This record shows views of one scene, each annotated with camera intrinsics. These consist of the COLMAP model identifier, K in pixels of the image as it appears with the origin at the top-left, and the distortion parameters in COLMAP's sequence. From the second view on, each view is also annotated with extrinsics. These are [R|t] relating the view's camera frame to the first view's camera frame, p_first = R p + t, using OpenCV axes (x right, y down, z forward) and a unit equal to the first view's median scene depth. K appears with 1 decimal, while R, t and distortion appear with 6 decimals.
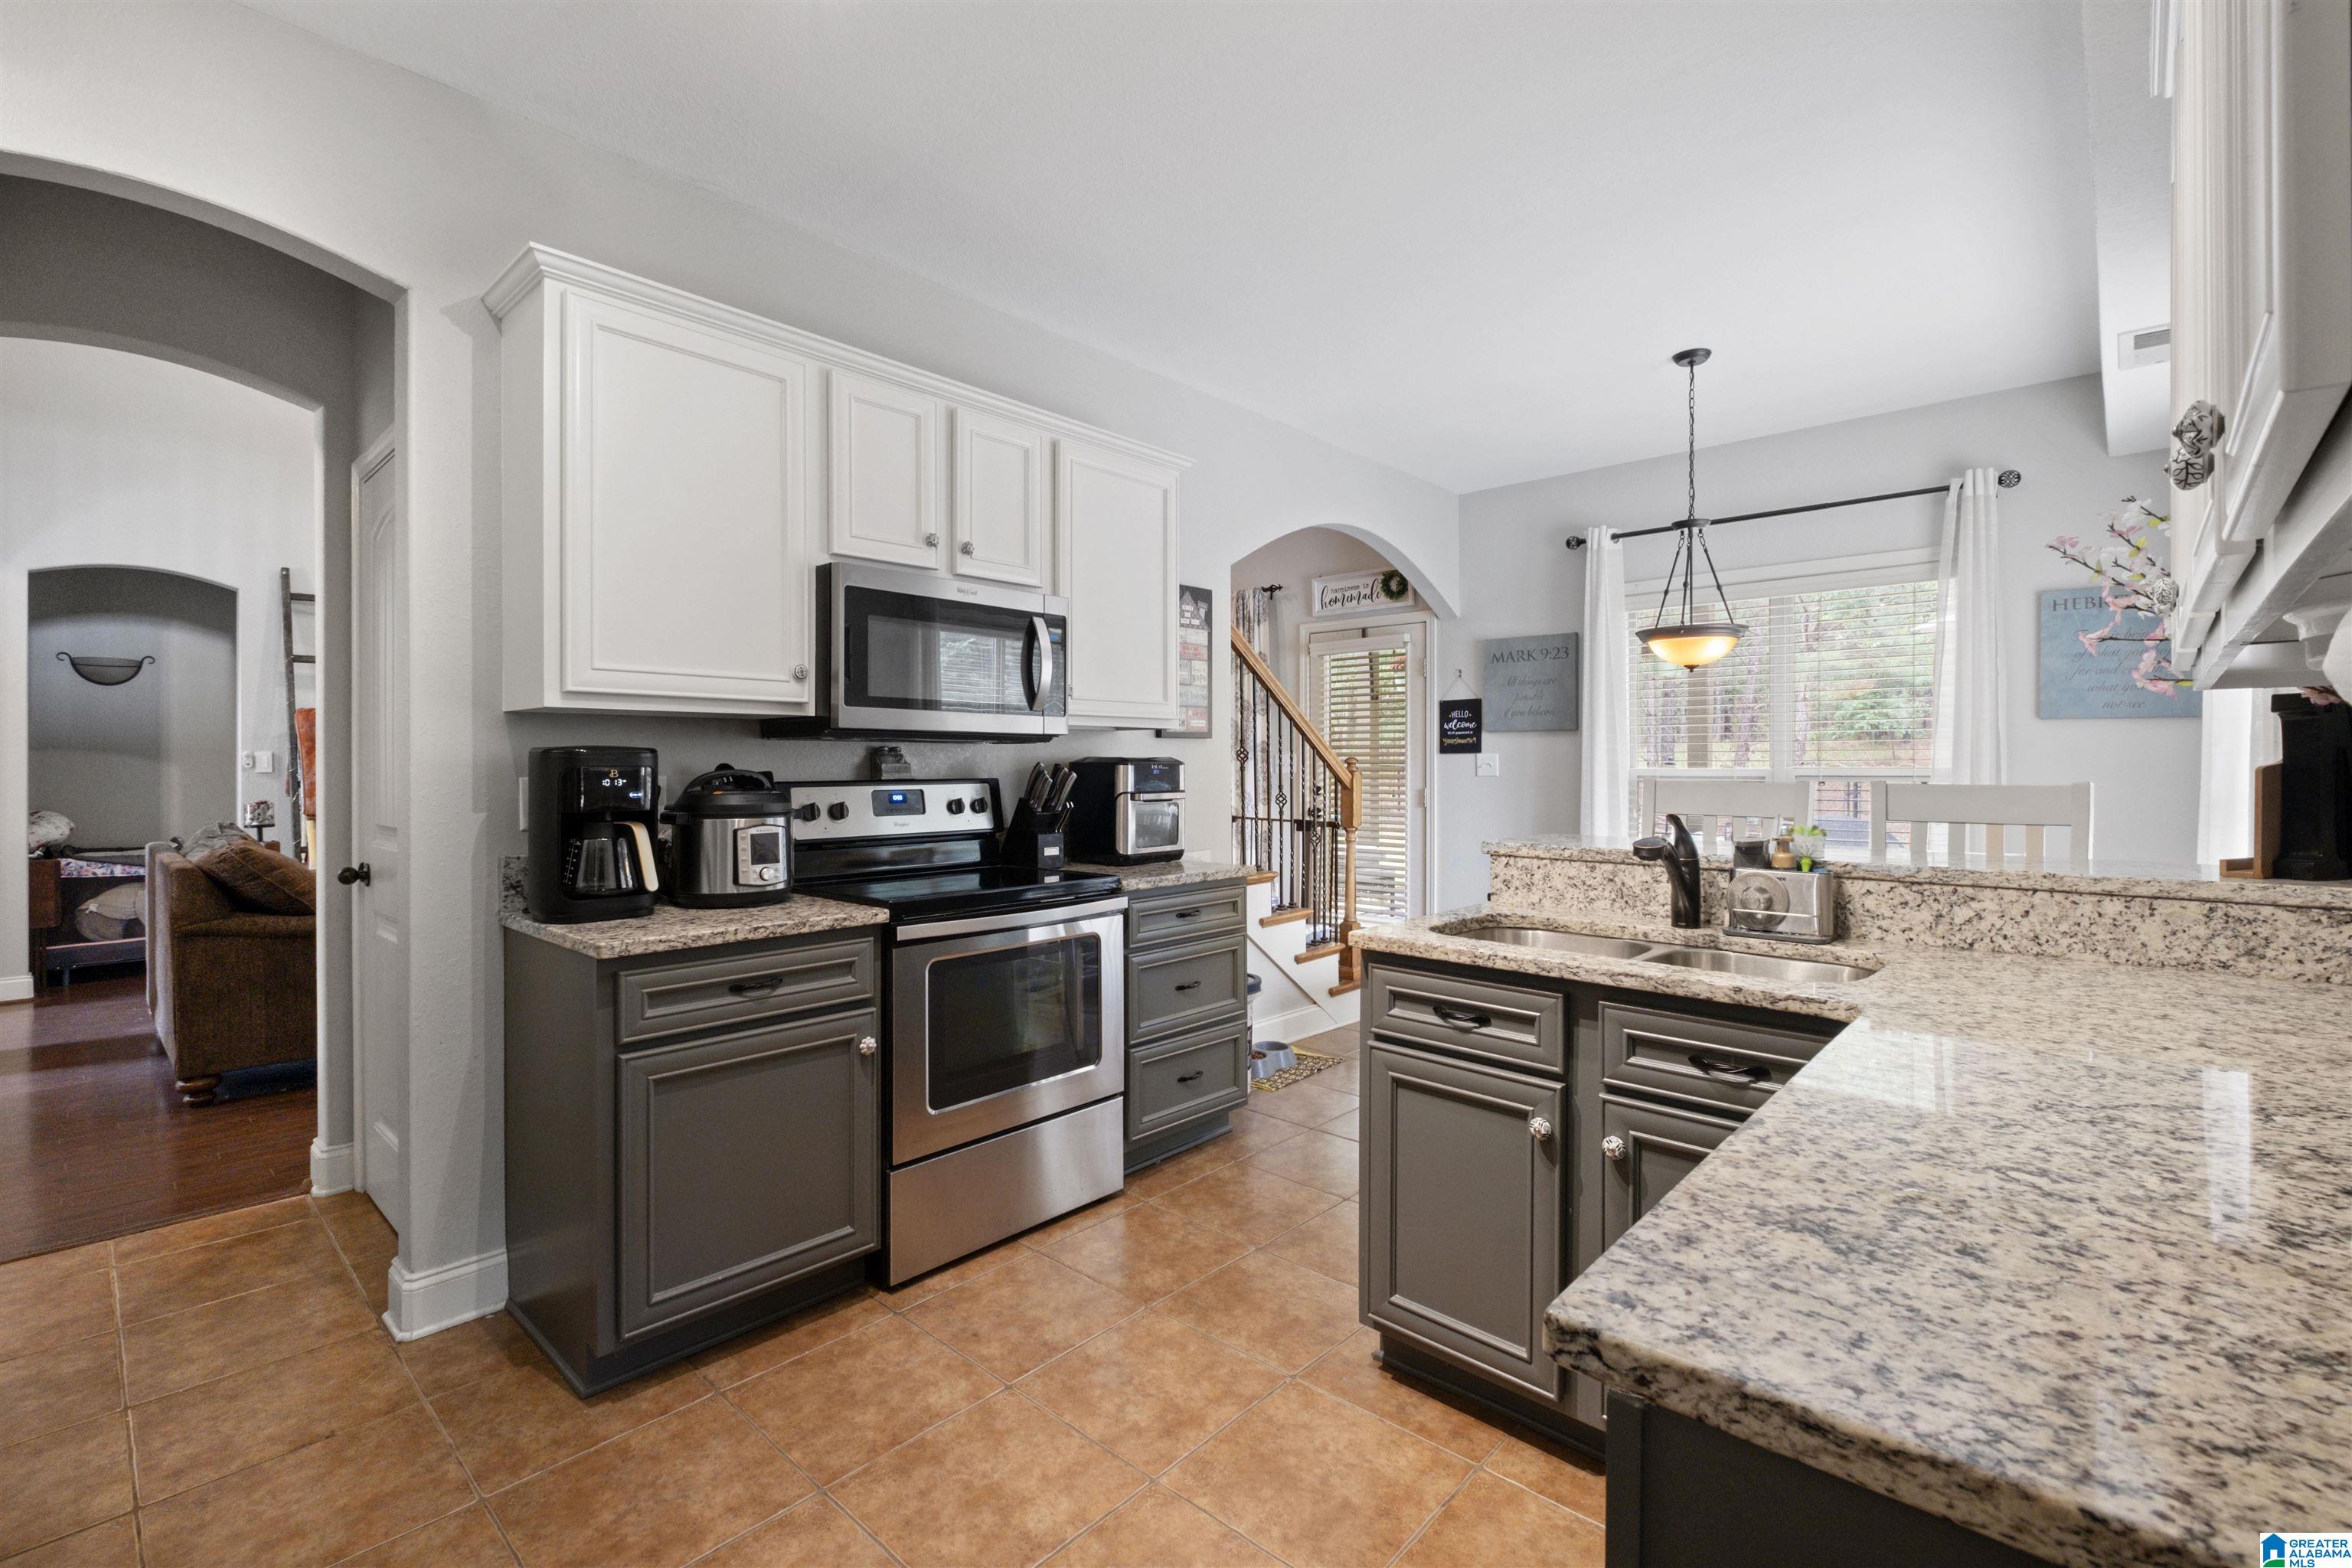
lens RADIAL K [[1049.1, 0, 1156.2], [0, 1049.1, 769.5], [0, 0, 1]] dist [0.002058, -0.000249]
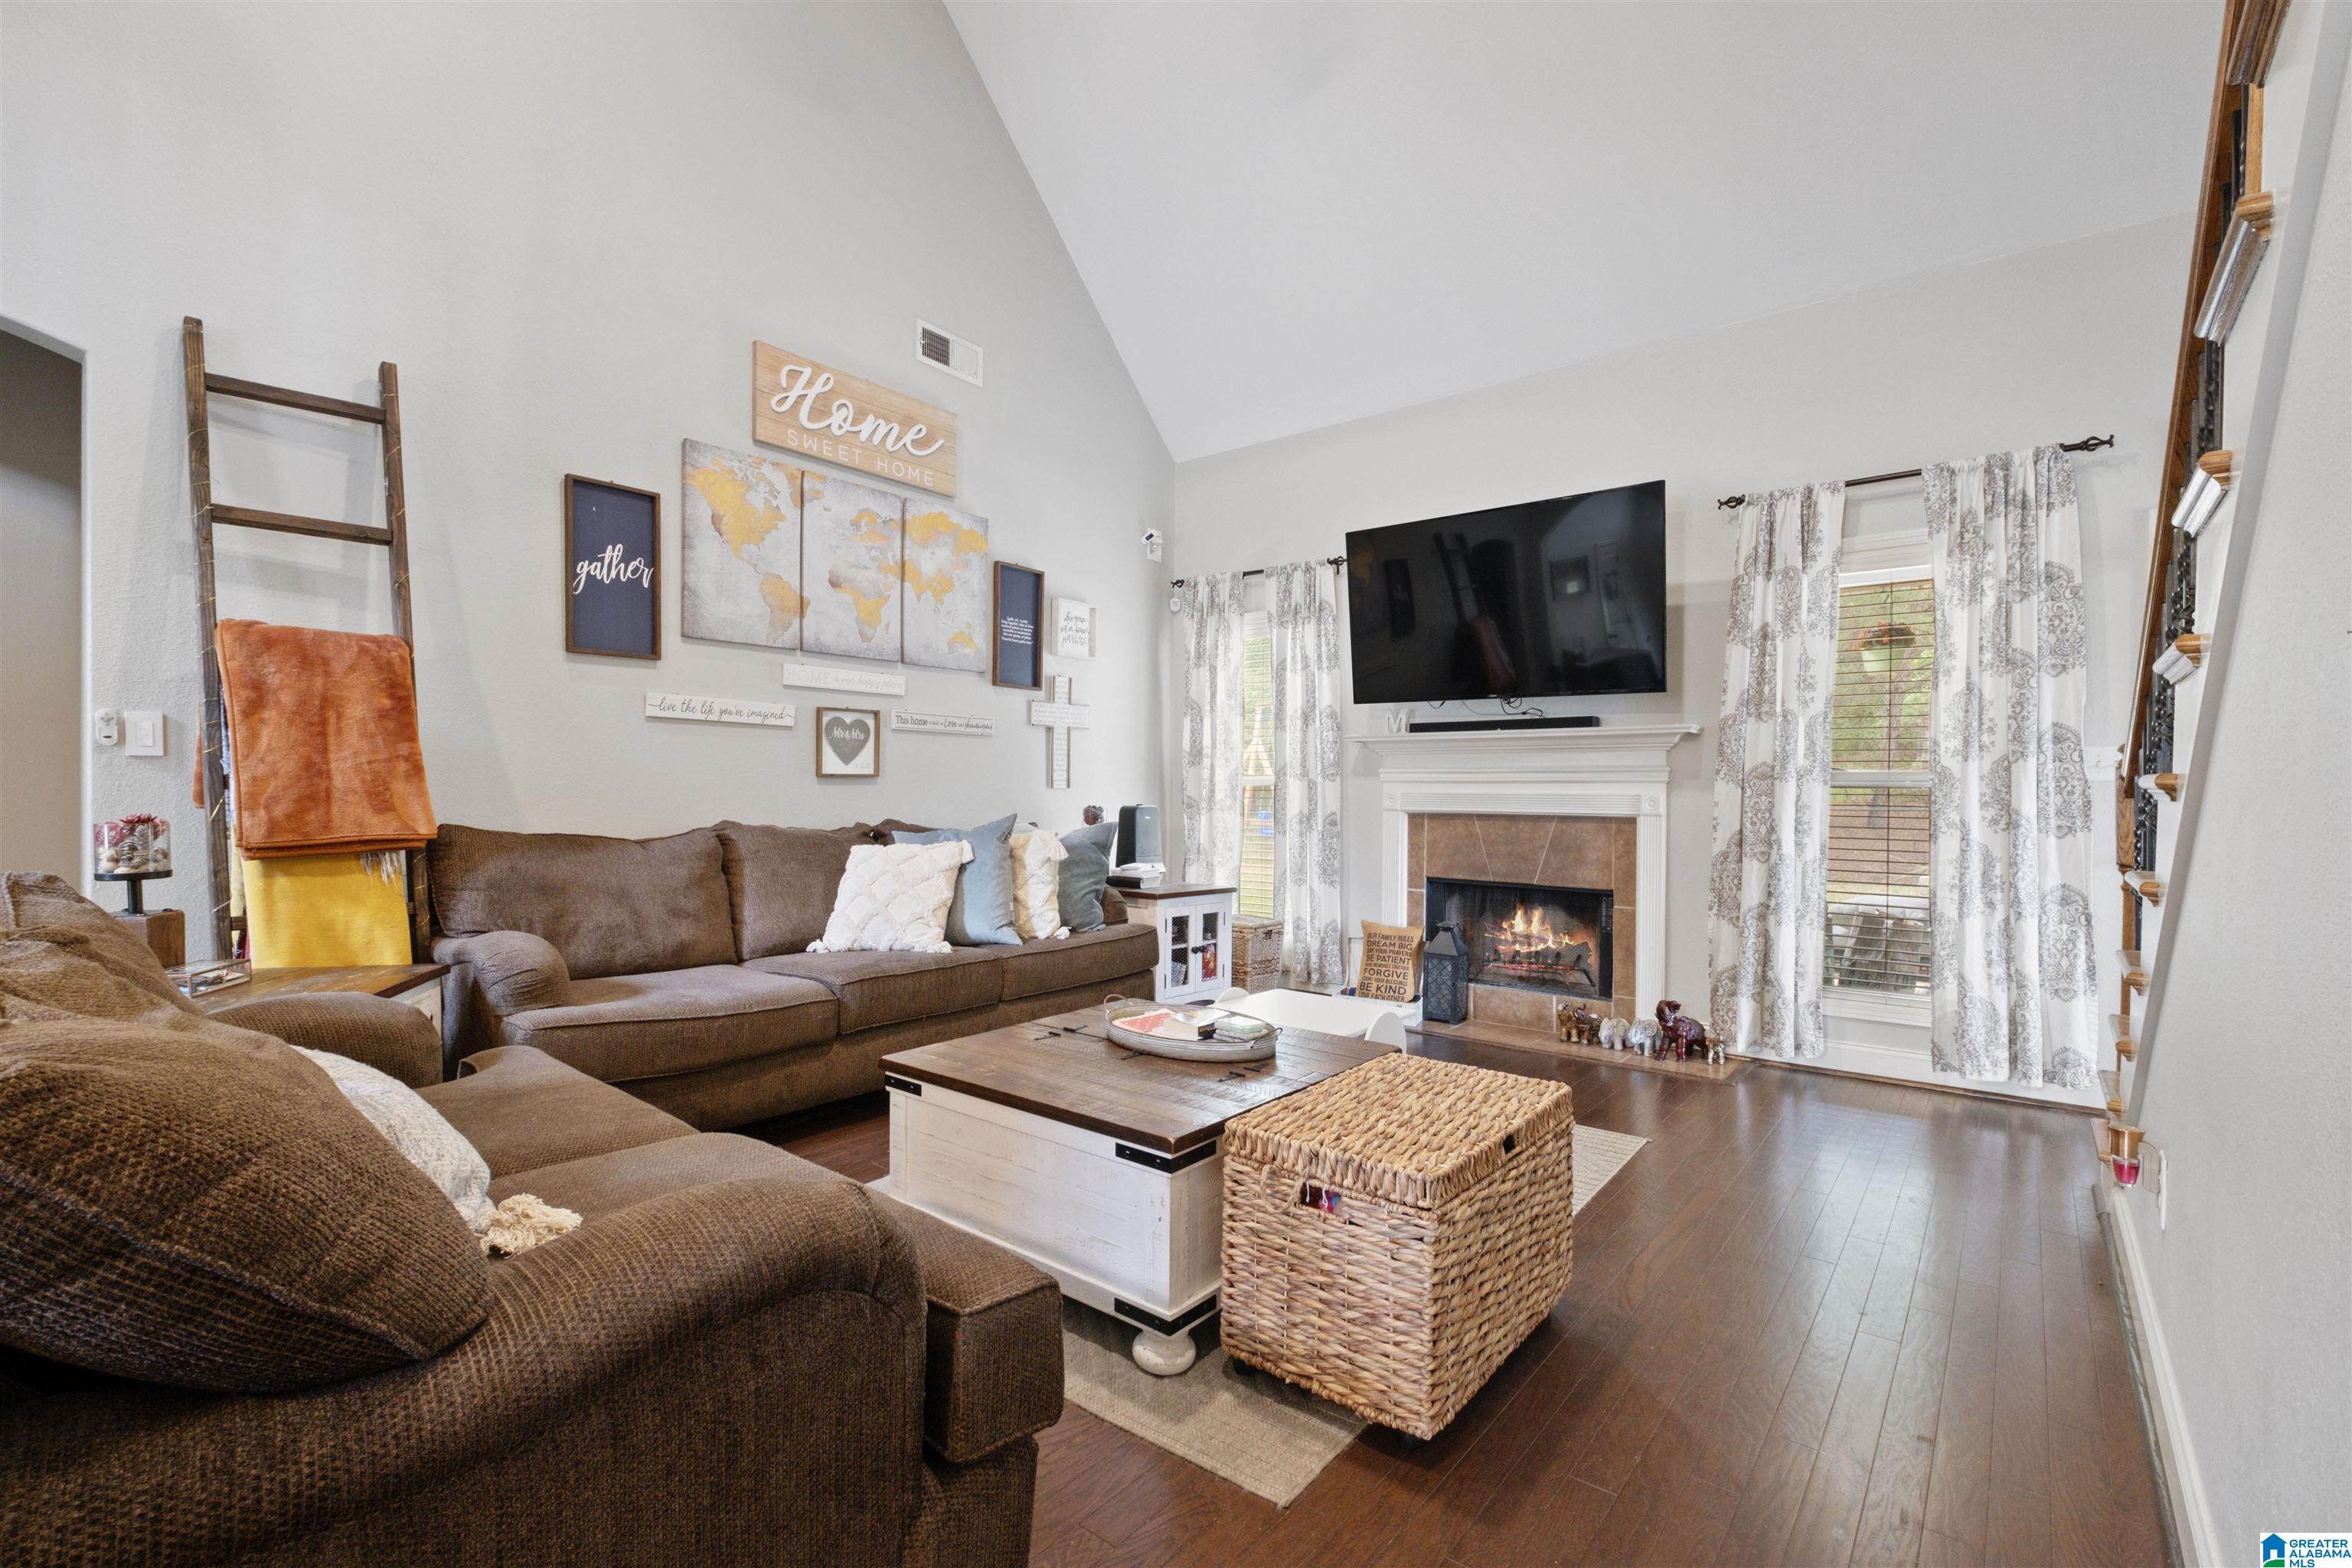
lens RADIAL K [[1049.1, 0, 1174.4], [0, 1049.1, 799.1], [0, 0, 1]] dist [0.002058, -0.000249]
pose [[0.997604, 0.007653, 0.068760, -0.432300], [-0.008118, 0.999946, 0.006495, 0.015375], [-0.068706, -0.007037, 0.997612, 0.511290]]
